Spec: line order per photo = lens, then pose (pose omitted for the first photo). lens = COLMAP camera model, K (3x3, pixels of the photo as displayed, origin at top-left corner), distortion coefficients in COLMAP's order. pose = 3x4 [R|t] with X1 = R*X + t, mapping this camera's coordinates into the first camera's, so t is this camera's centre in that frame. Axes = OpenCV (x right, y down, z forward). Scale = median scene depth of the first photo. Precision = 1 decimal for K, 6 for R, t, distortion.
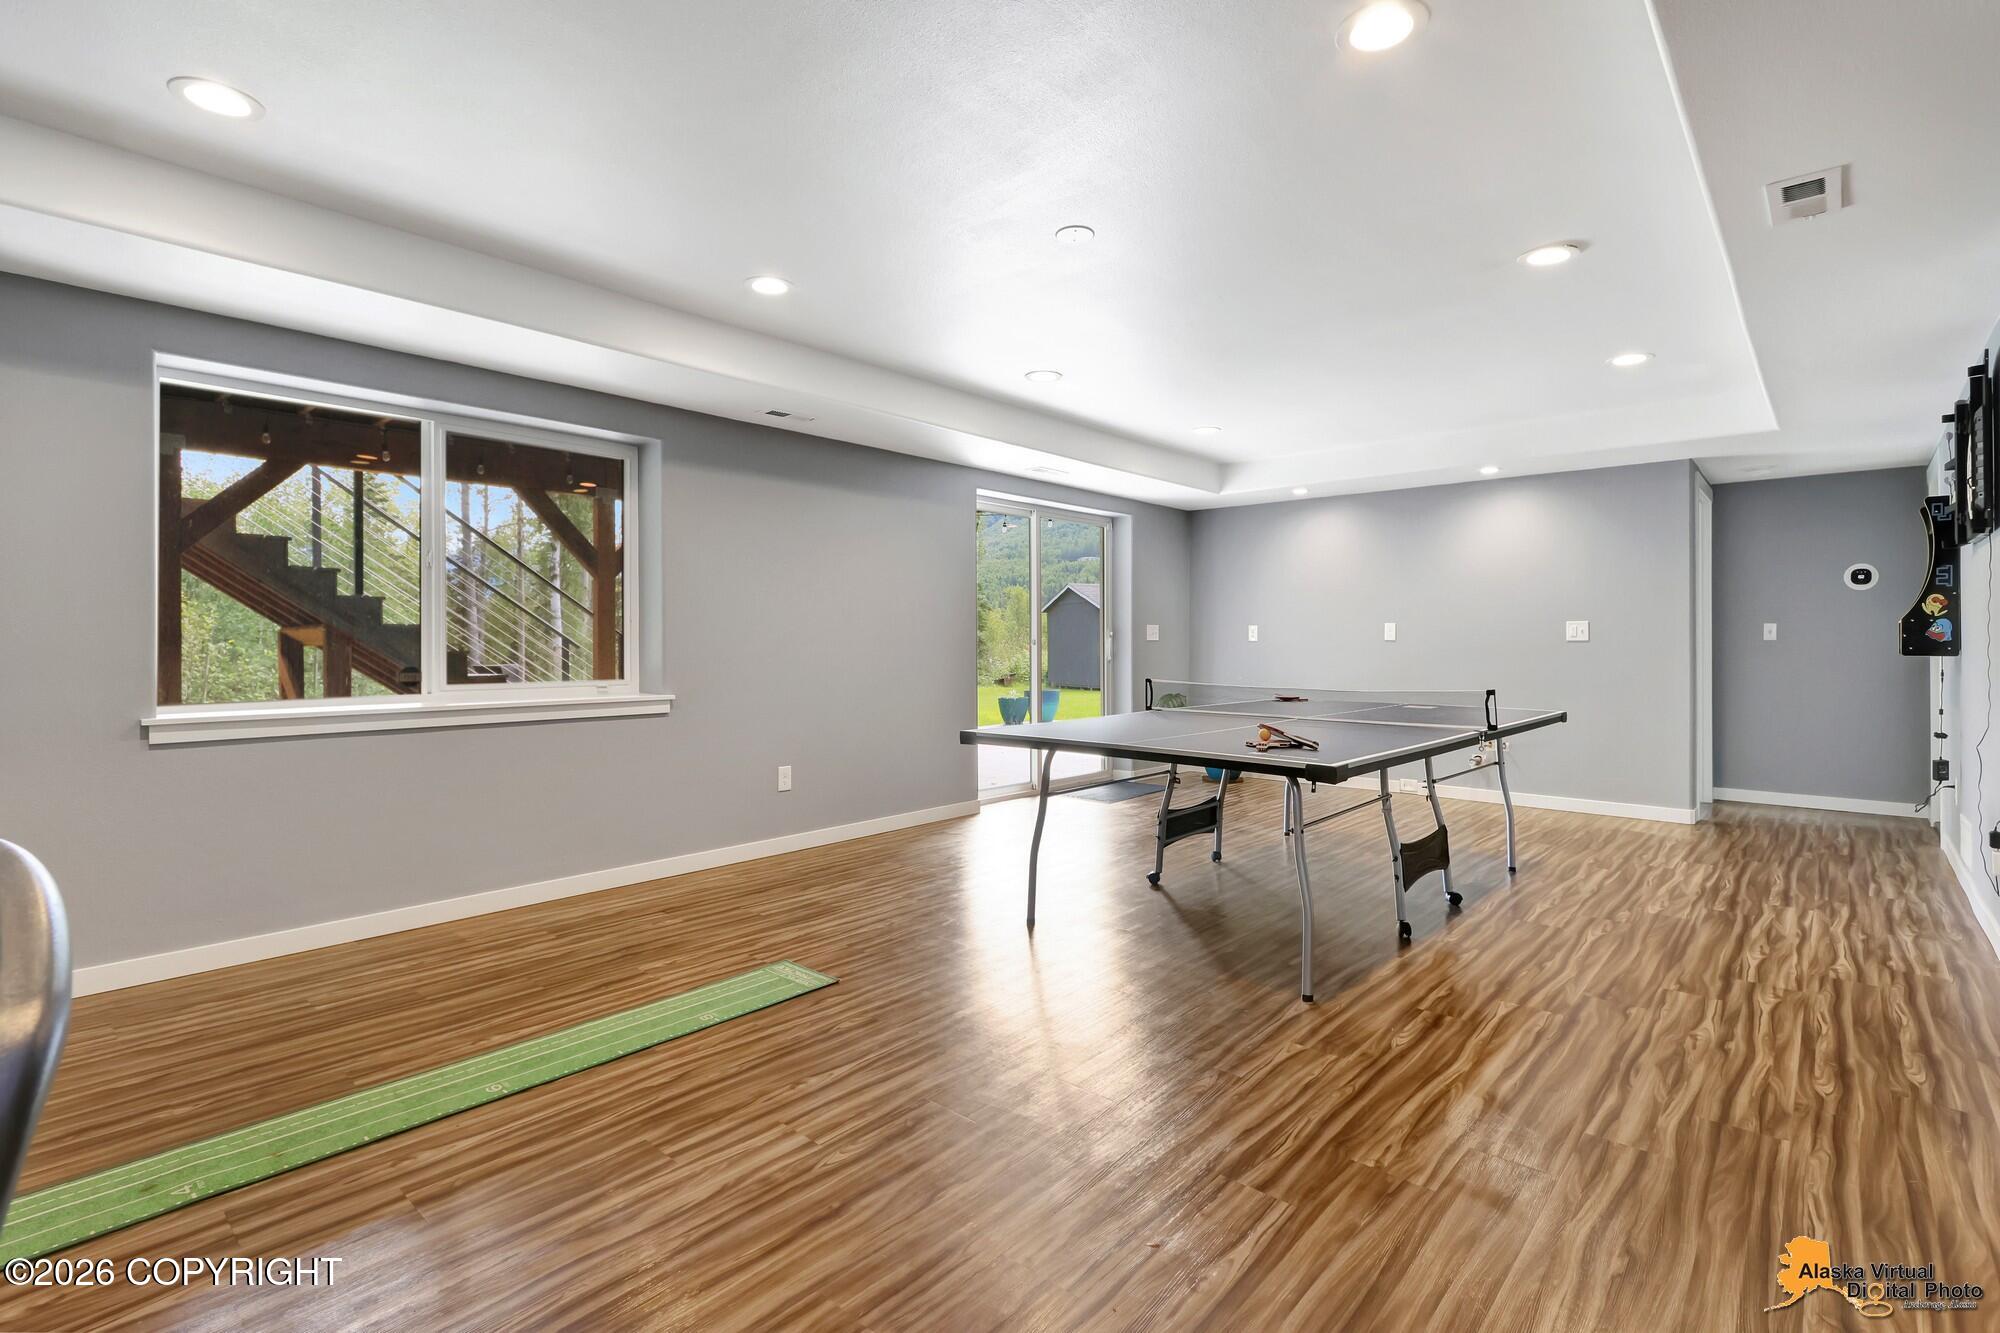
lens RADIAL K [[969.4, 0, 1020.3], [0, 969.4, 639.4], [0, 0, 1]] dist [0.003847, 0.001085]
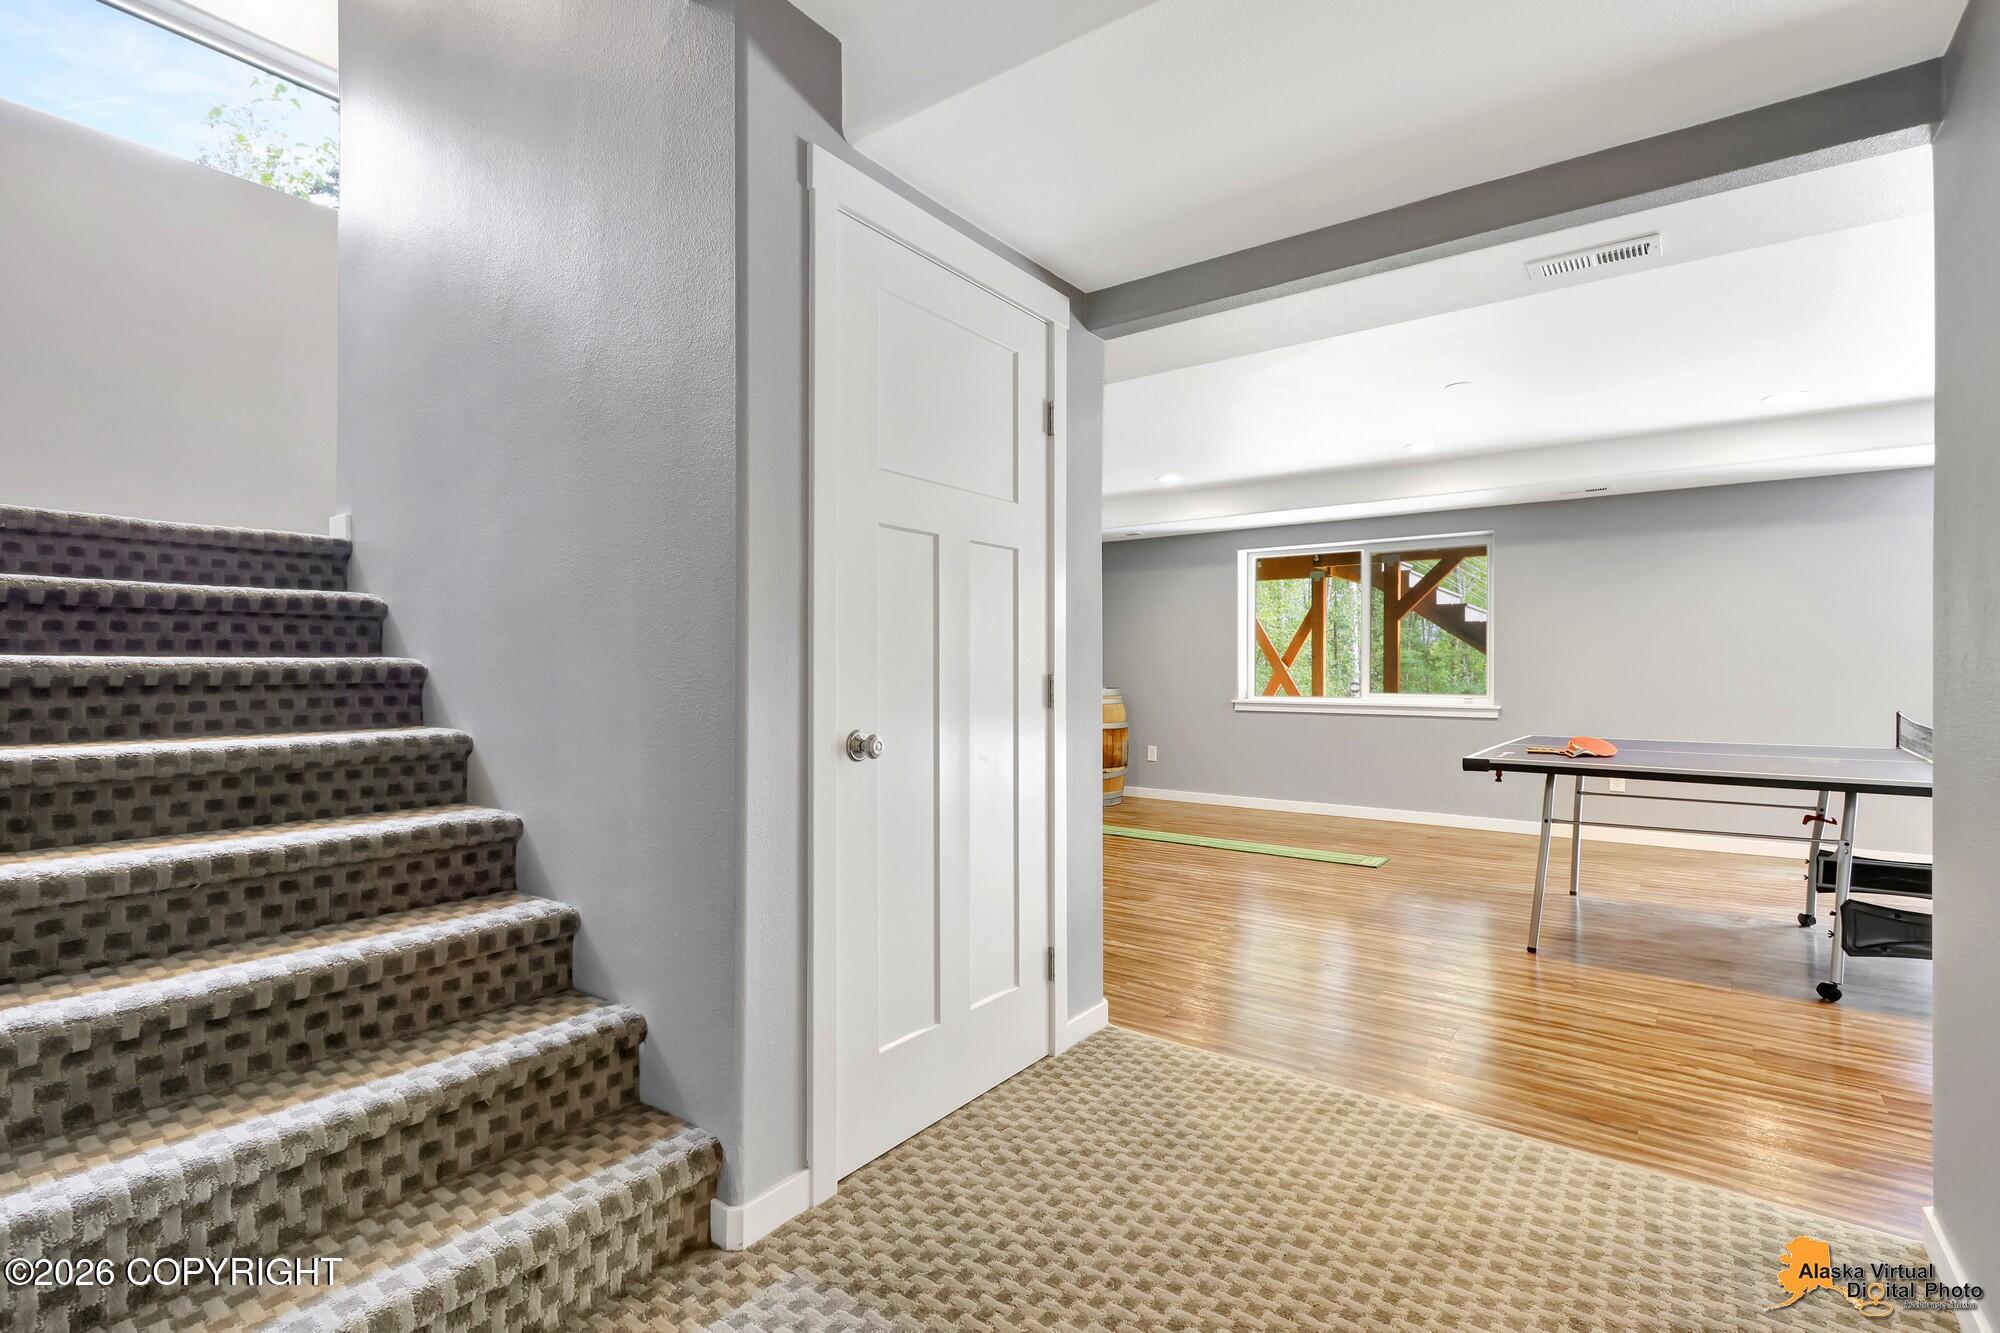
lens RADIAL K [[930.2, 0, 954.3], [0, 930.2, 666.4], [0, 0, 1]] dist [0.000105, -0.000299]
pose [[0.039067, -0.002458, -0.999234, 1.475334], [-0.000151, 0.999997, -0.002466, 0.003603], [0.999237, 0.000247, 0.039066, 0.198549]]
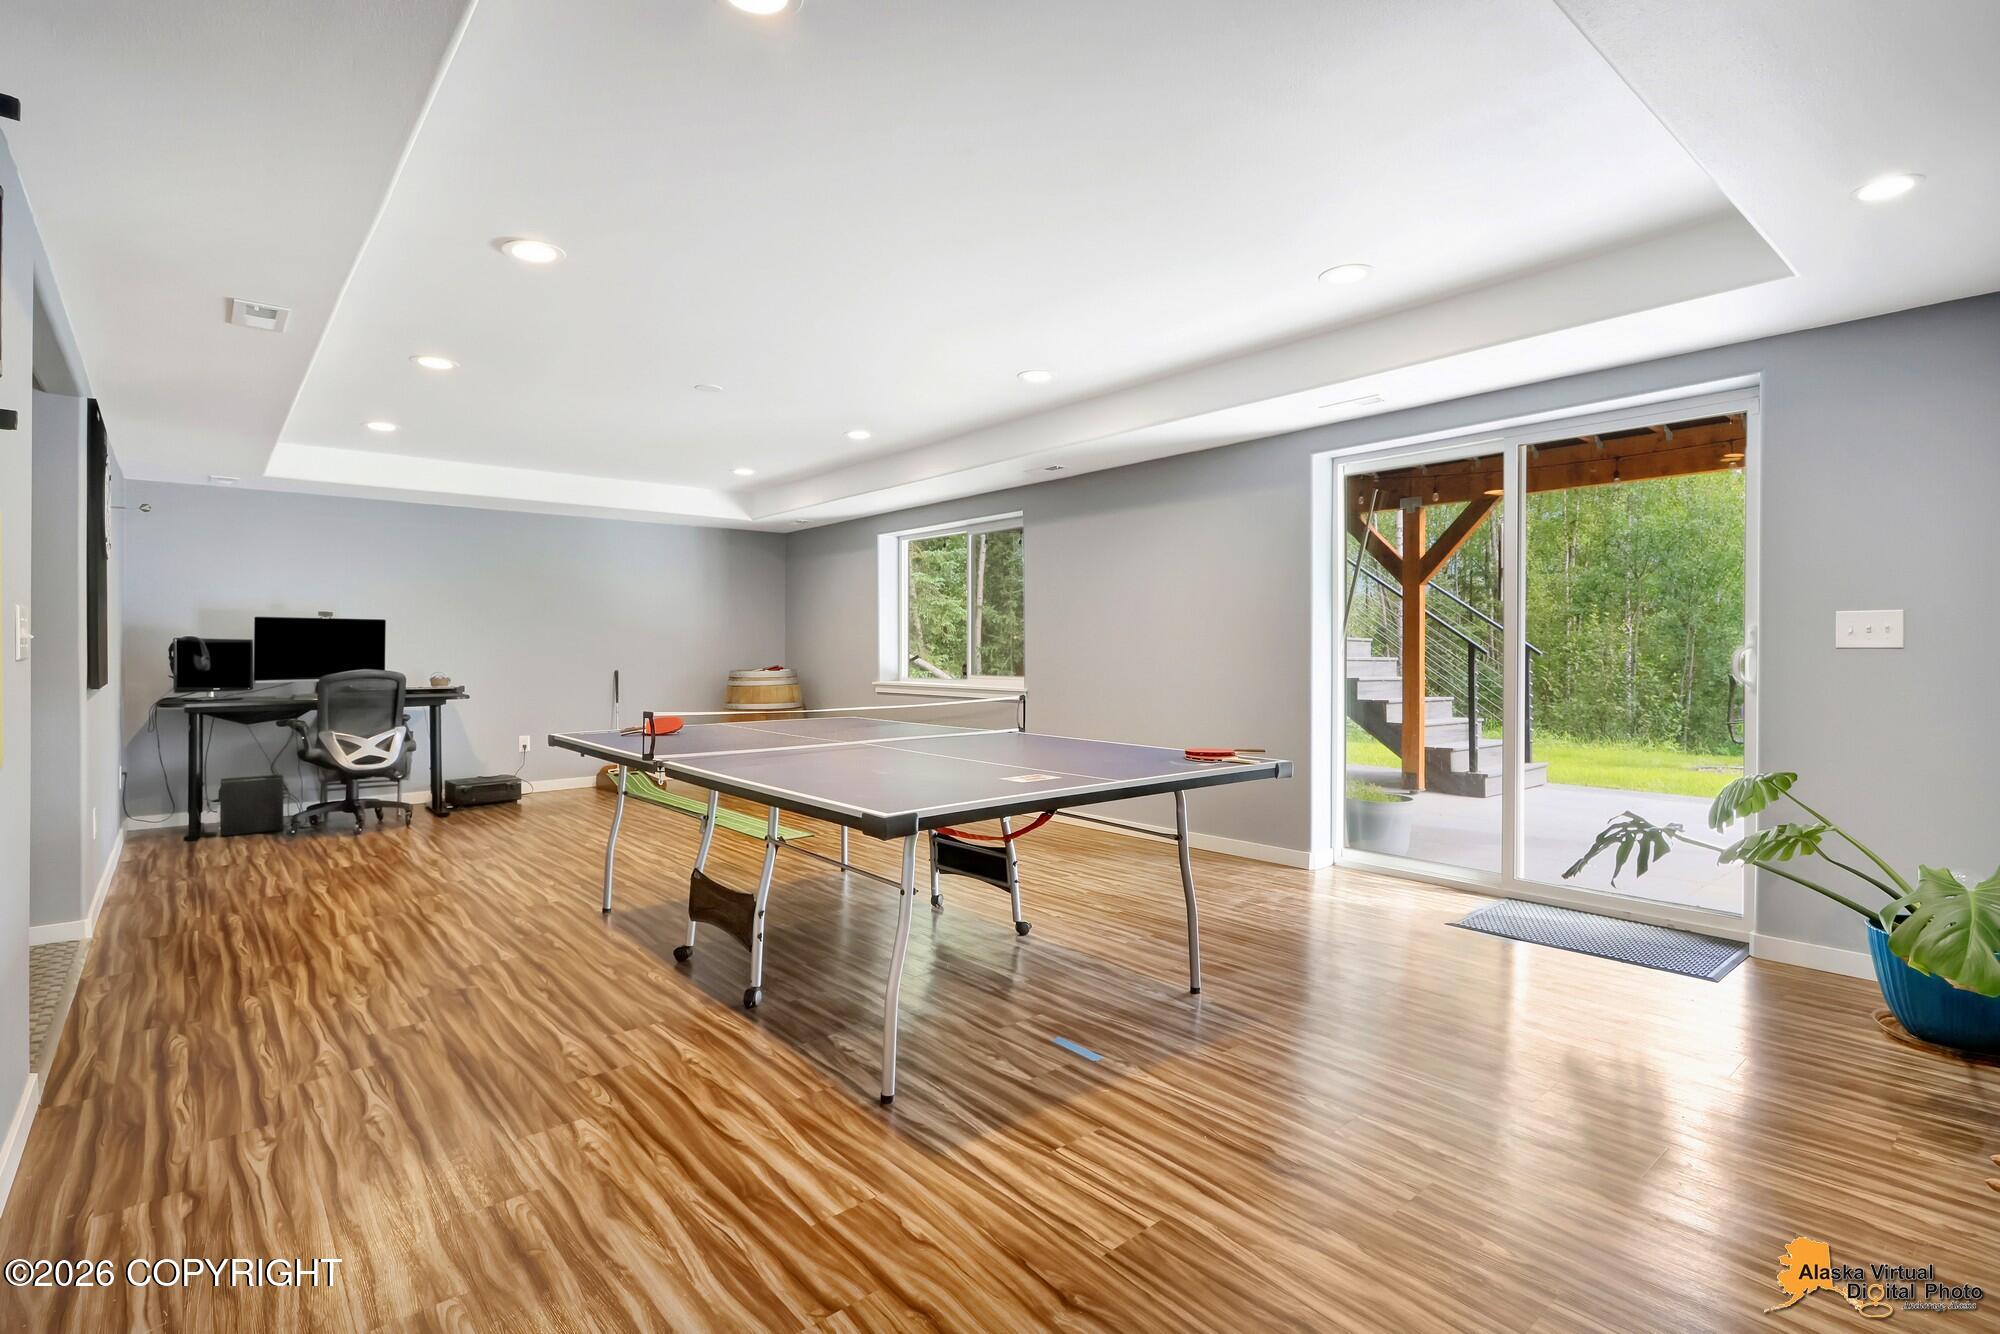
lens RADIAL K [[971.5, 0, 993.5], [0, 971.5, 651.1], [0, 0, 1]] dist [0.001365, -0.000169]
pose [[-0.175501, 0.003029, -0.984475, 1.557548], [0.006056, 0.999980, 0.001997, 0.000492], [0.984461, -0.005611, -0.175516, 1.781736]]
